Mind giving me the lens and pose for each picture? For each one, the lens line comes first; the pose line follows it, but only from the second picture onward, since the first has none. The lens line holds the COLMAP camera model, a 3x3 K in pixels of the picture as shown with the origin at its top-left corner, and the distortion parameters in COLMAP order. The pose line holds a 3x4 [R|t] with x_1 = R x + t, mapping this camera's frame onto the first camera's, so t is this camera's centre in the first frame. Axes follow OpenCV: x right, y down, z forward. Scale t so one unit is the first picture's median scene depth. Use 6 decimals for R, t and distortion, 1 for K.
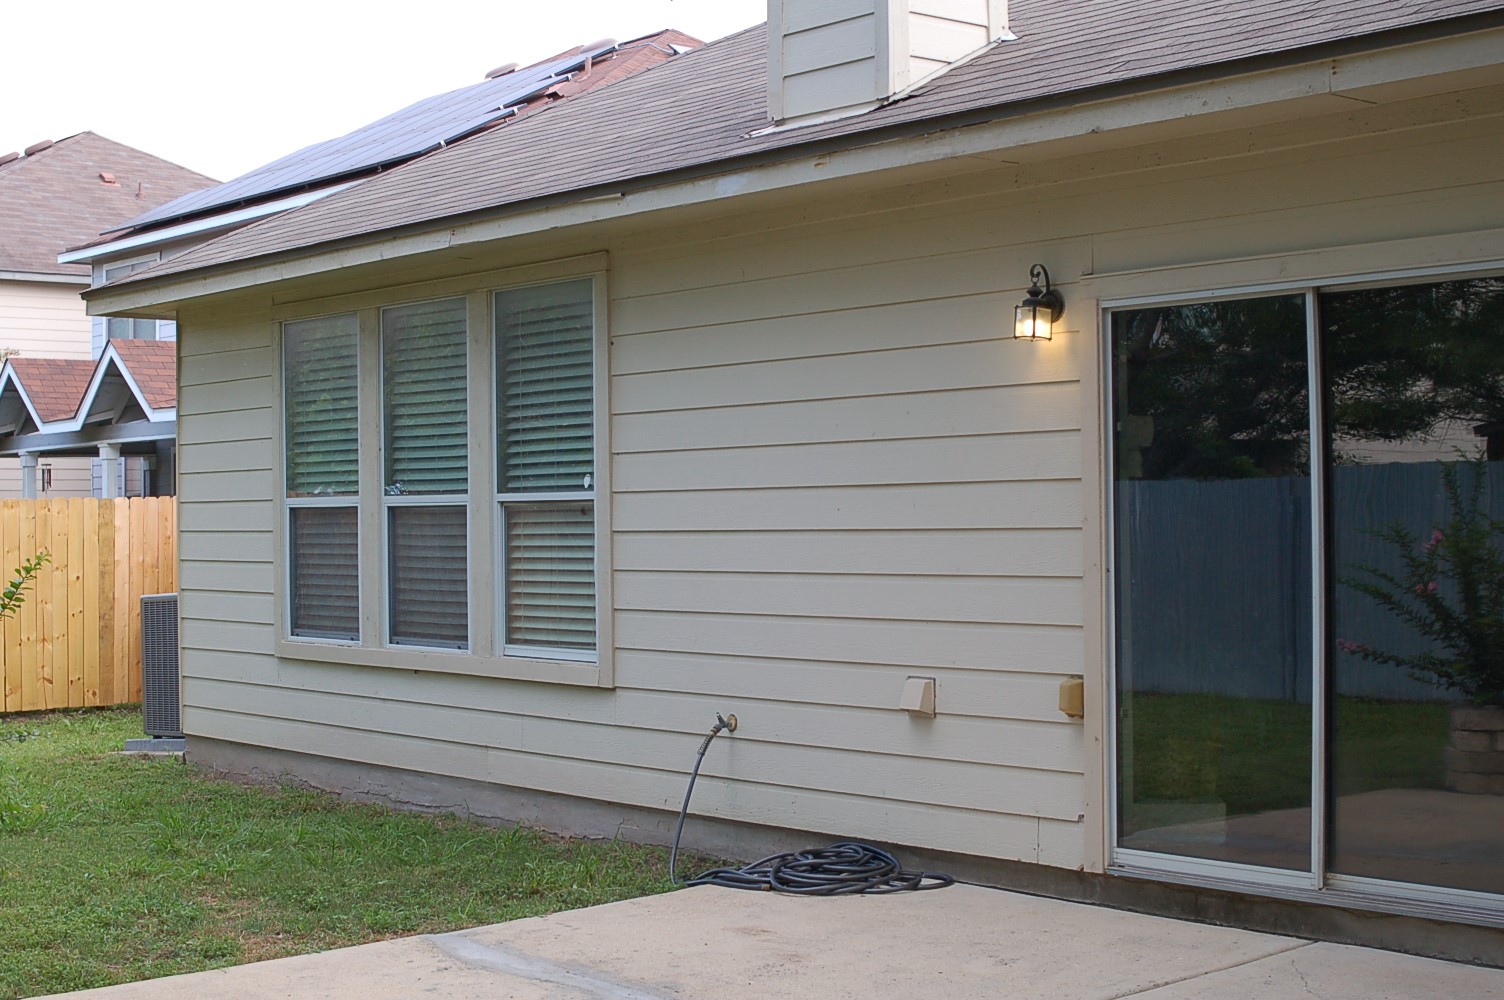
lens RADIAL K [[2248.6, 0, 741.4], [0, 2248.6, 496.3], [0, 0, 1]] dist [-0.138977, 0.063358]
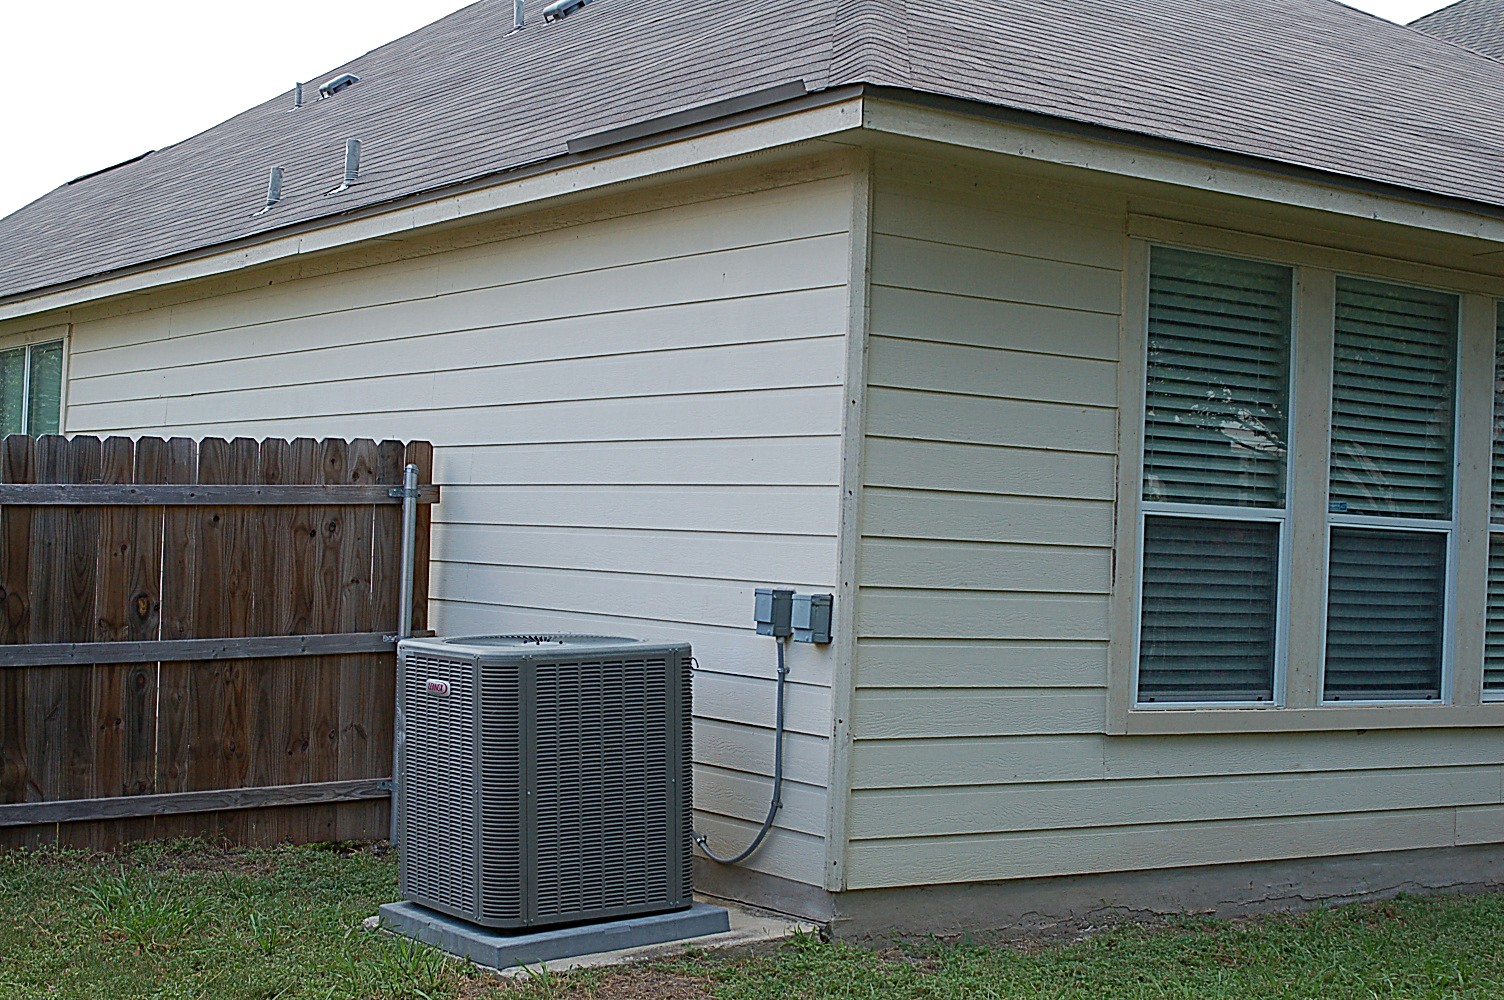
lens RADIAL K [[2248.6, 0, 741.4], [0, 2248.6, 496.3], [0, 0, 1]] dist [-0.138977, 0.063358]
pose [[0.101587, 0.024911, 0.994515, -0.983549], [-0.058644, 0.998098, -0.019010, 0.021559], [-0.993097, -0.056391, 0.102855, 1.157157]]
